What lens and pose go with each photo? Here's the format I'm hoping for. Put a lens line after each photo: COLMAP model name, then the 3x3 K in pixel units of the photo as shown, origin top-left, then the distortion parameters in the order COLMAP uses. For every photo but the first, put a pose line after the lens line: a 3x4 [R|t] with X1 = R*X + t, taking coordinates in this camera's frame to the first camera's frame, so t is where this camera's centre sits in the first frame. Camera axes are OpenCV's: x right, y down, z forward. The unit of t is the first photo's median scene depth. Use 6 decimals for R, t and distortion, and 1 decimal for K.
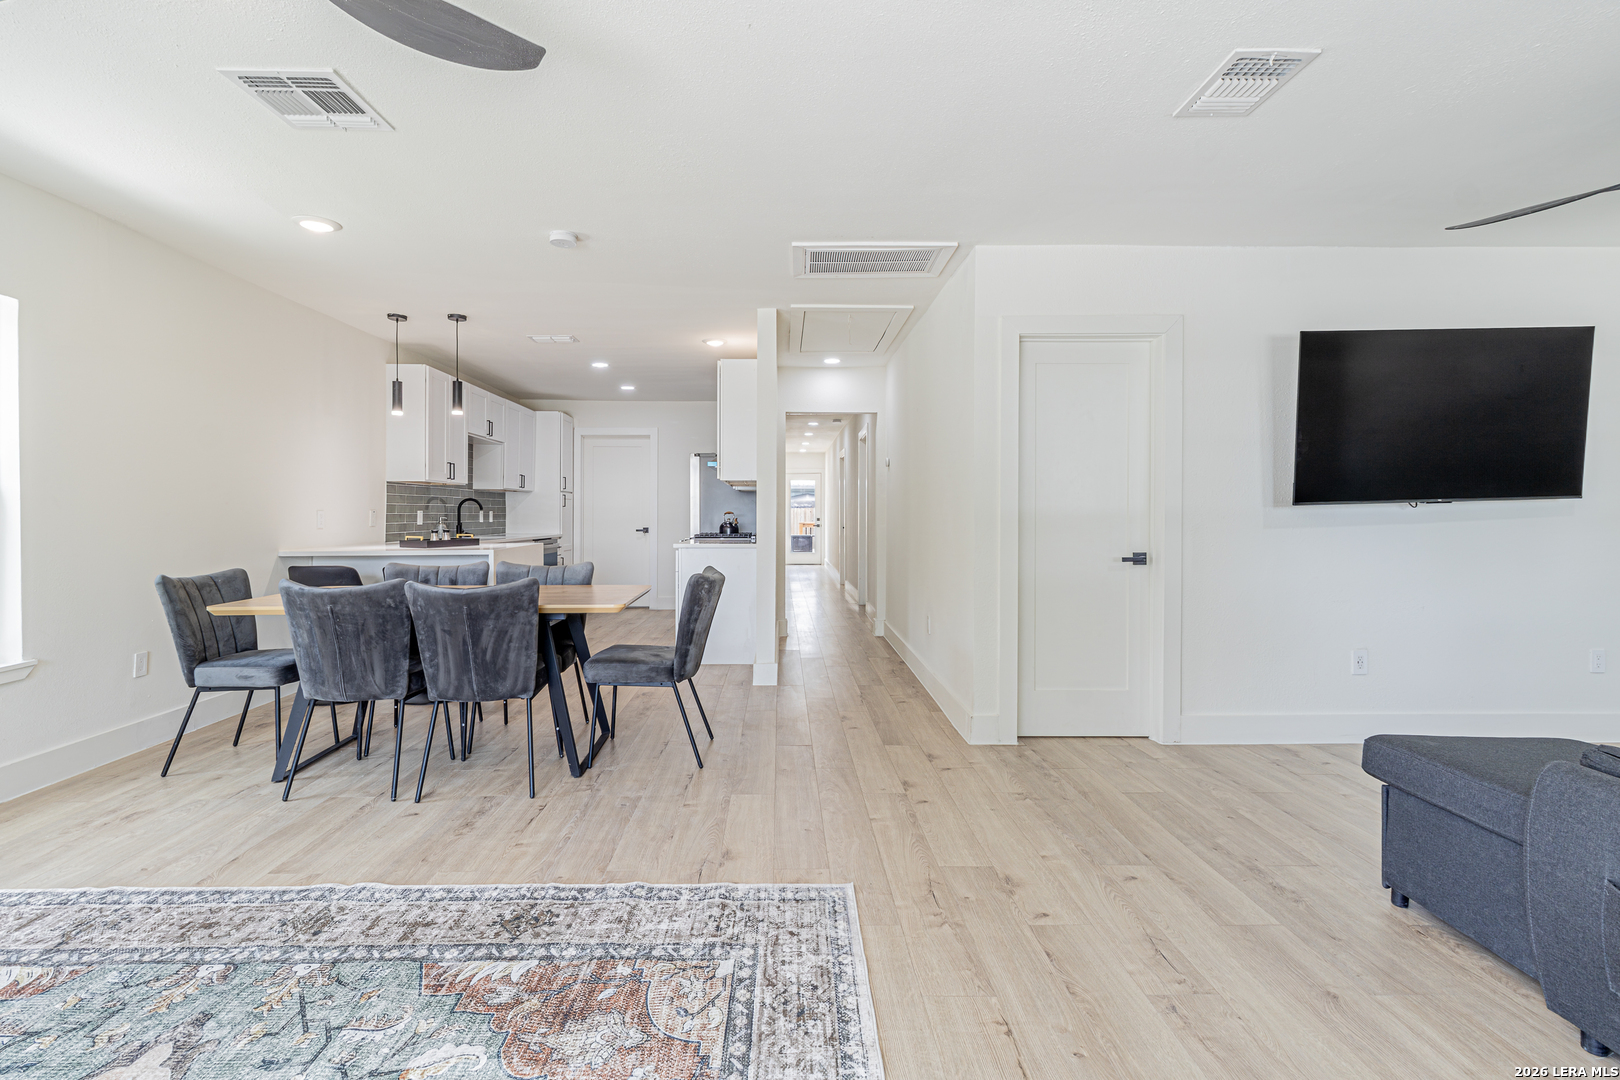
lens RADIAL K [[756.3, 0, 802.4], [0, 756.3, 525.5], [0, 0, 1]] dist [0.007178, -0.000631]
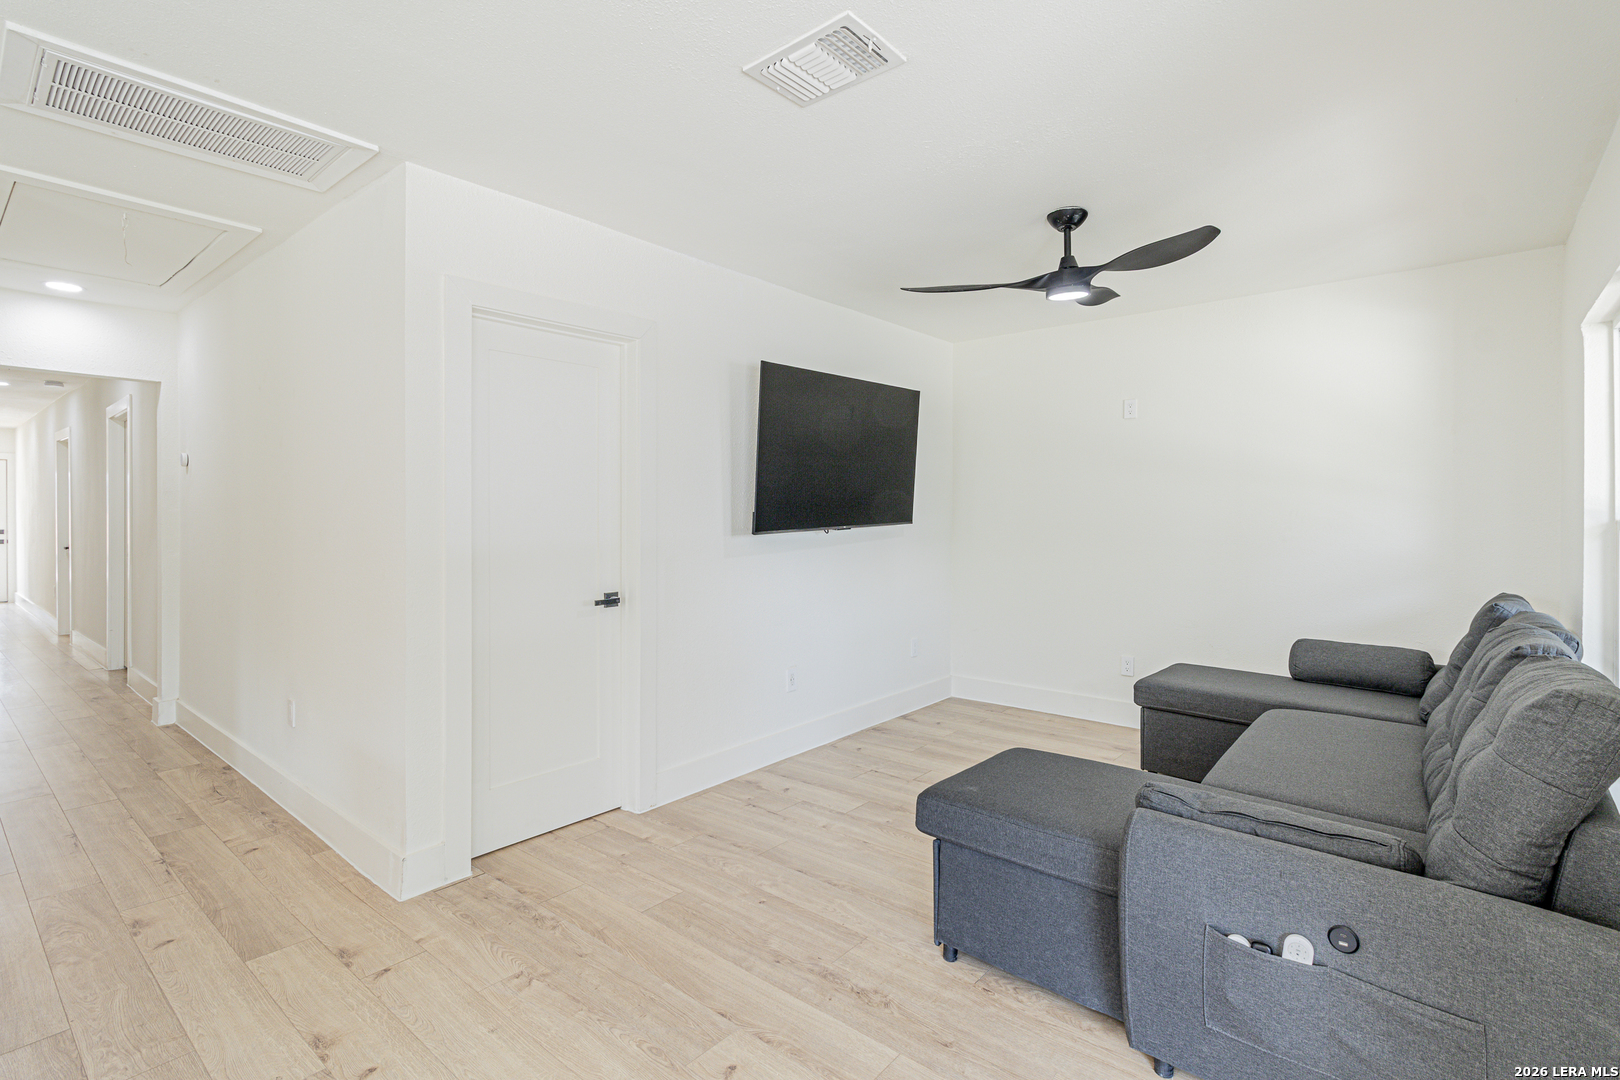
lens RADIAL K [[756.3, 0, 811.2], [0, 756.3, 514.5], [0, 0, 1]] dist [0.007178, -0.000631]
pose [[0.662380, -0.002218, 0.749165, -0.057749], [0.012874, 0.999882, -0.008422, -0.060047], [-0.749057, 0.015223, 0.662330, 0.402843]]
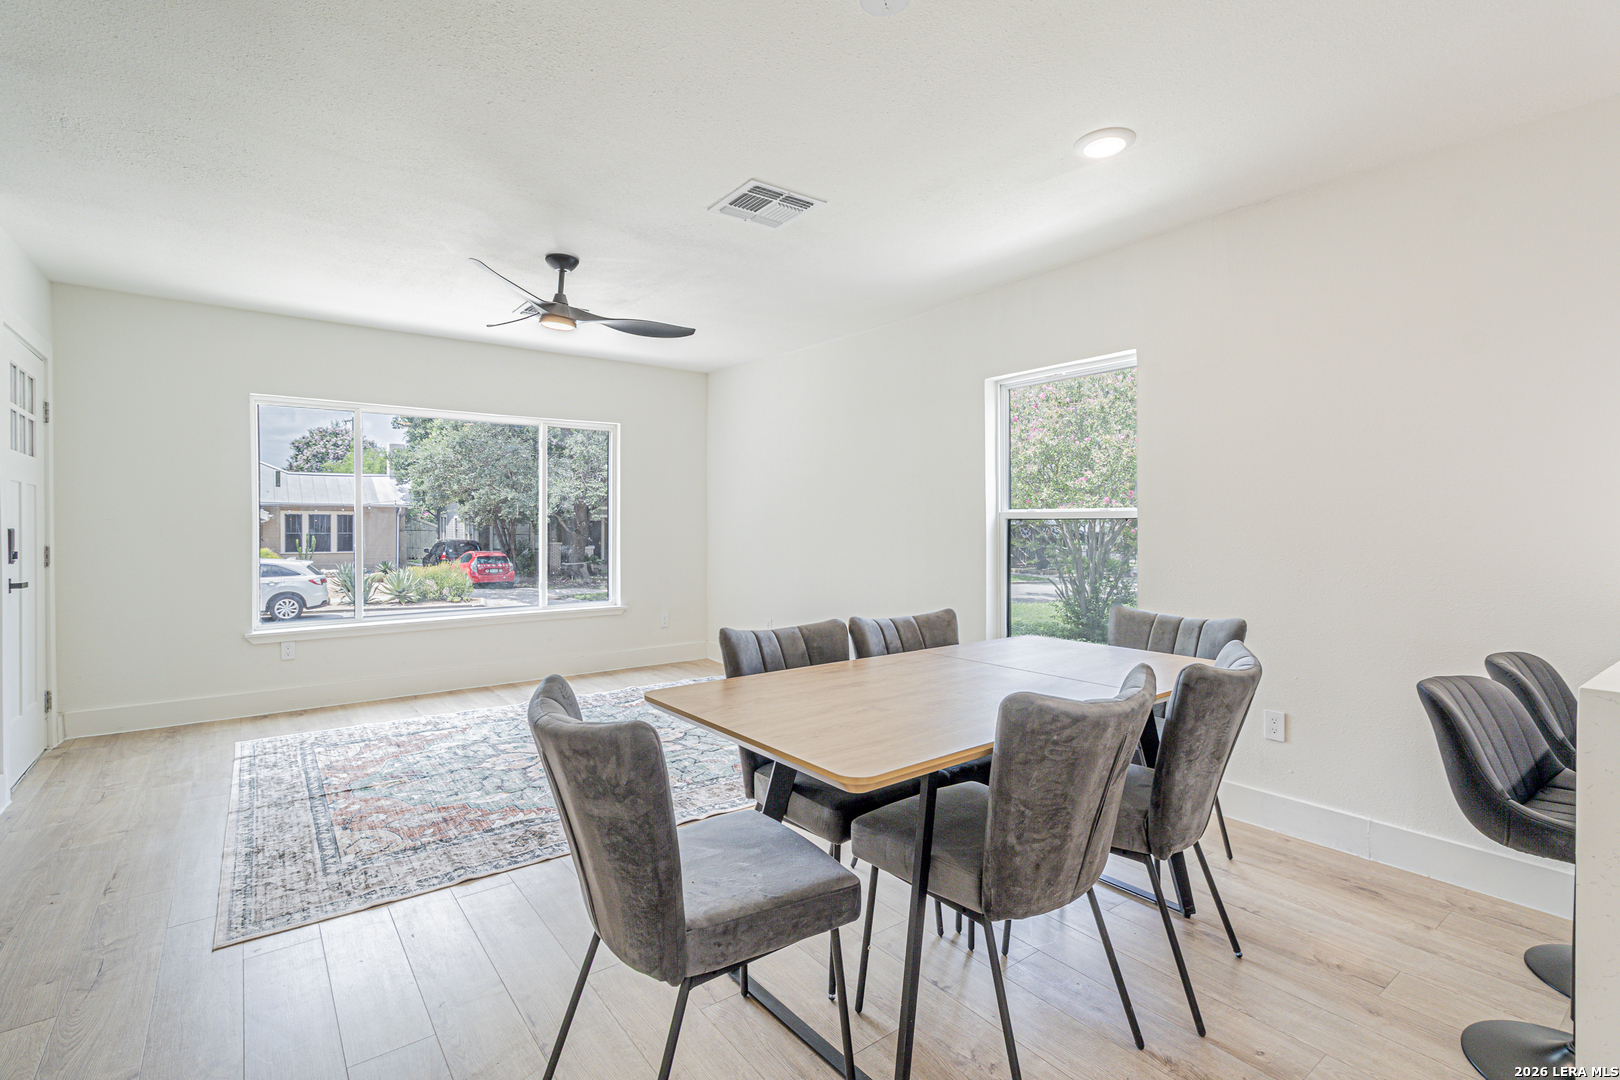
lens RADIAL K [[756.3, 0, 793.6], [0, 756.3, 531.3], [0, 0, 1]] dist [0.007178, -0.000631]
pose [[-0.824545, 0.003407, -0.565787, 0.007553], [-0.015146, 0.999491, 0.028092, -0.049585], [0.565594, 0.031732, -0.824073, 1.851062]]
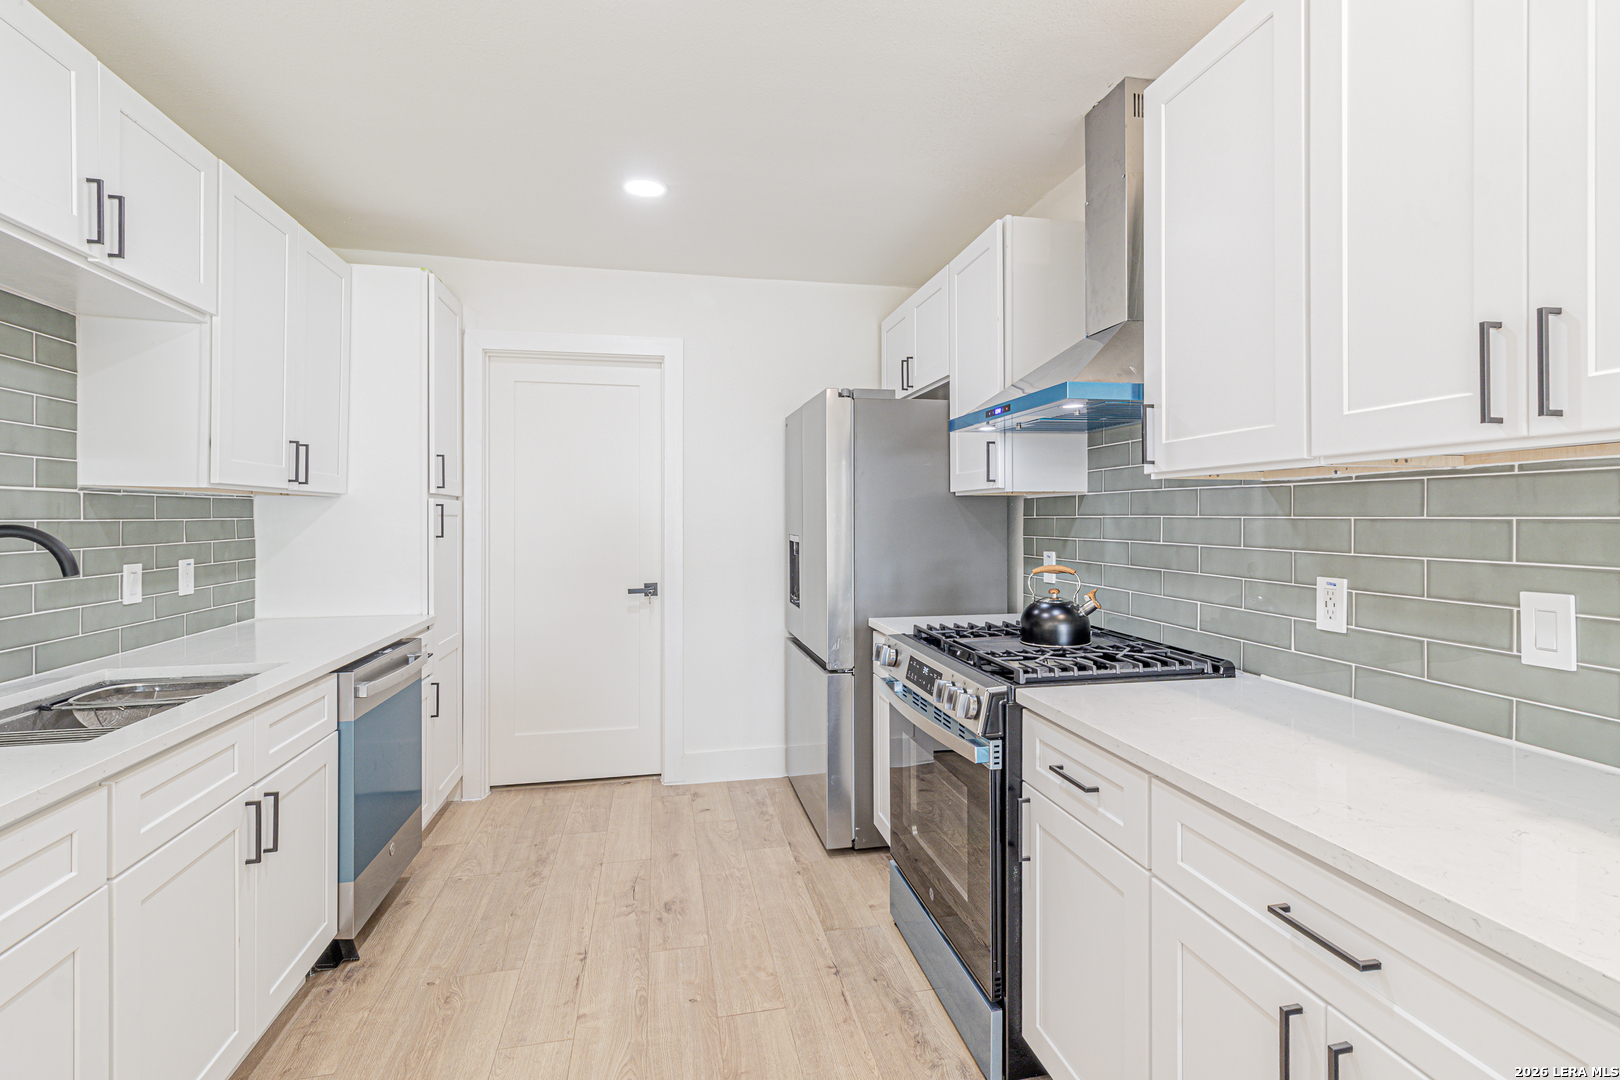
lens RADIAL K [[756.3, 0, 805.0], [0, 756.3, 520.9], [0, 0, 1]] dist [0.007178, -0.000631]
pose [[0.985644, -0.003903, 0.168794, -0.642386], [0.005364, 0.999952, -0.008201, -0.089842], [-0.168754, 0.008988, 0.985617, 1.937228]]
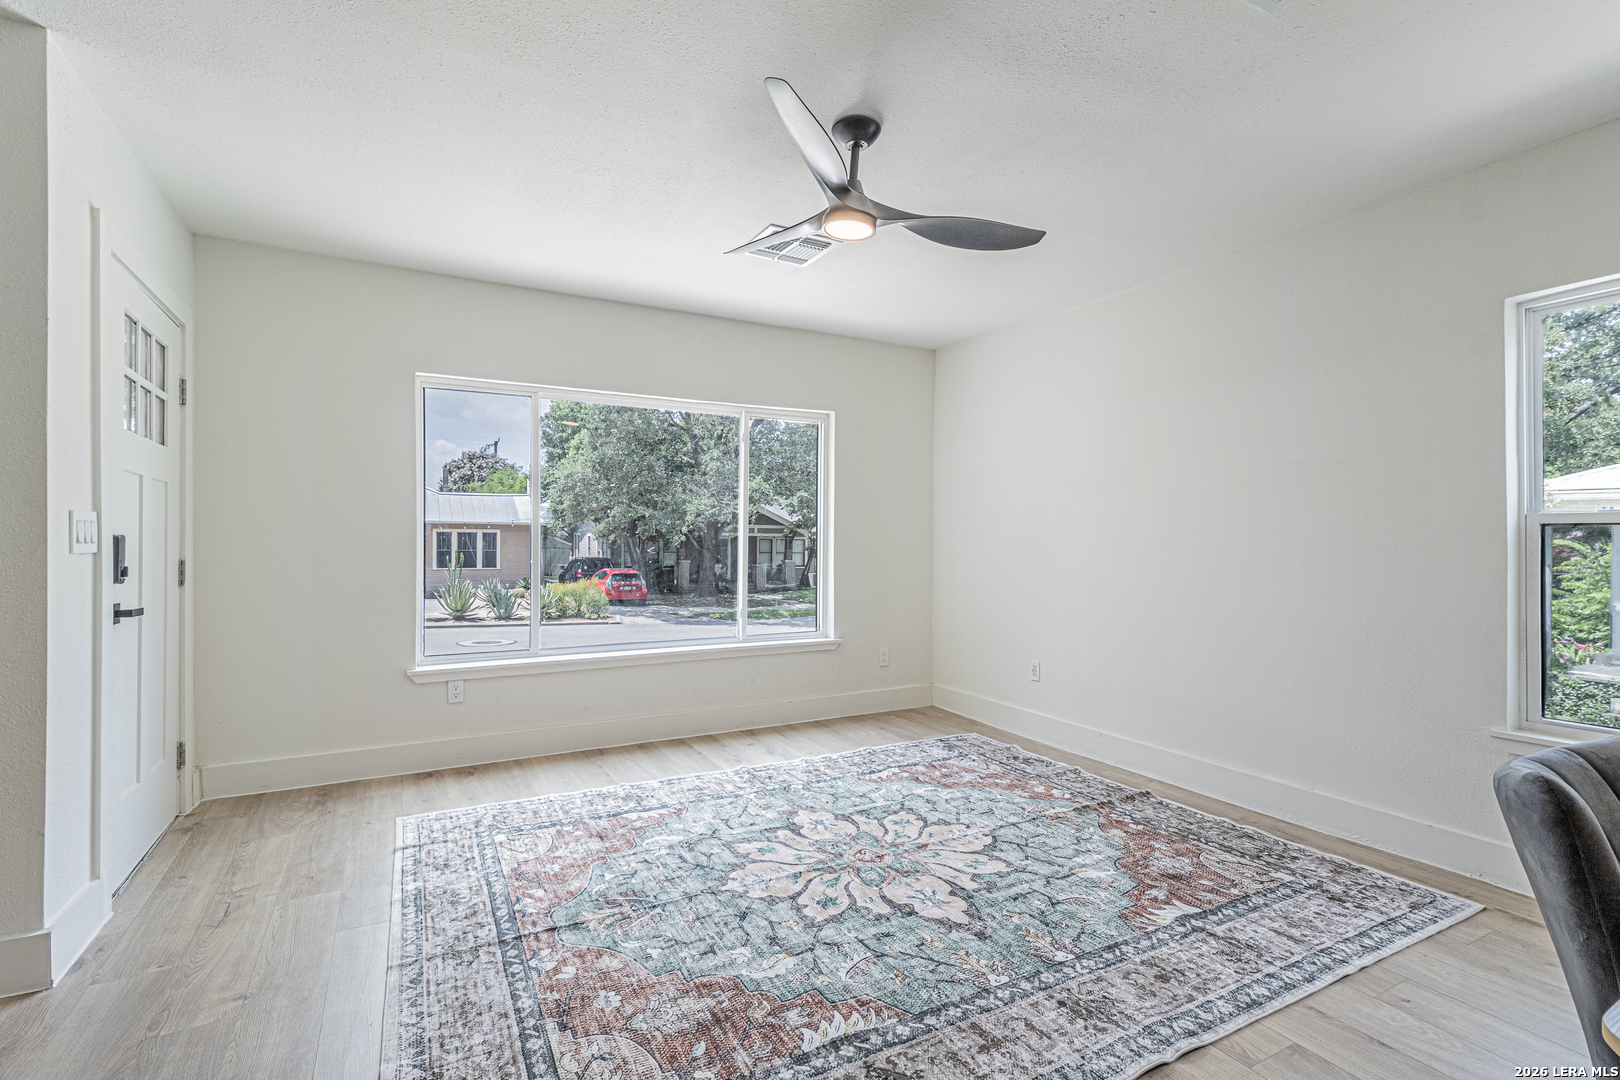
lens RADIAL K [[756.3, 0, 800.9], [0, 756.3, 543.5], [0, 0, 1]] dist [0.007178, -0.000631]
pose [[-0.895568, -0.003938, -0.444907, 0.033633], [-0.014819, 0.999670, 0.020981, -0.020443], [0.444678, 0.025383, -0.895331, 1.272764]]
